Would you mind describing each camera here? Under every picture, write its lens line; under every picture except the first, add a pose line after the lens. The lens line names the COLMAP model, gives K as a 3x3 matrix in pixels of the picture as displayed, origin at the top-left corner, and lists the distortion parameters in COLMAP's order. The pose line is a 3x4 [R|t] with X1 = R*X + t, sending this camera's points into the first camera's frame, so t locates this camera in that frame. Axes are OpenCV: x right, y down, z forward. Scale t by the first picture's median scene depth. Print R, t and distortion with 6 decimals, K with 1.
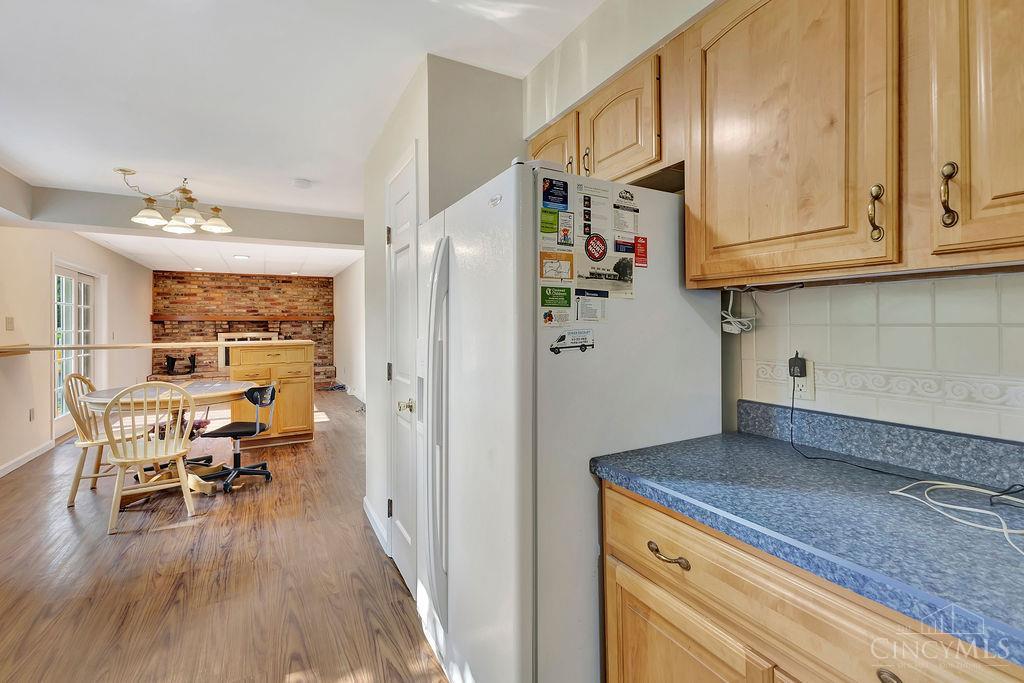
lens RADIAL K [[452.1, 0, 508.6], [0, 452.1, 329.9], [0, 0, 1]] dist [0.017808, -0.002462]
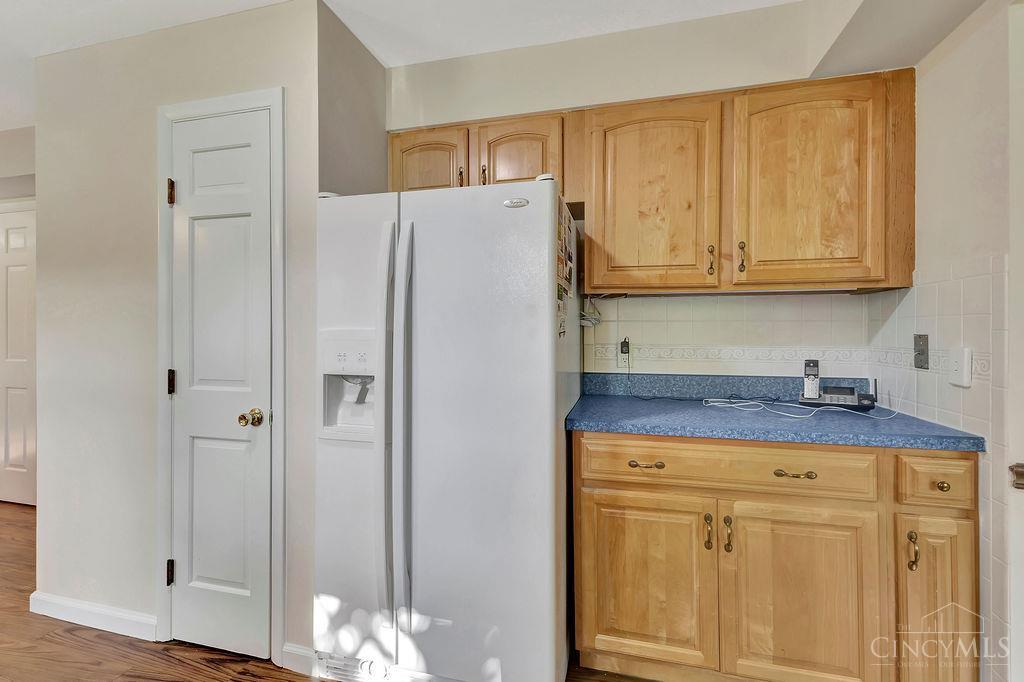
lens RADIAL K [[452.1, 0, 512.3], [0, 452.1, 339.0], [0, 0, 1]] dist [0.017808, -0.002462]
pose [[0.680534, -0.005173, 0.732699, -0.915357], [0.003500, 0.999987, 0.003810, 0.052165], [-0.732708, -0.000028, 0.680543, 0.242428]]
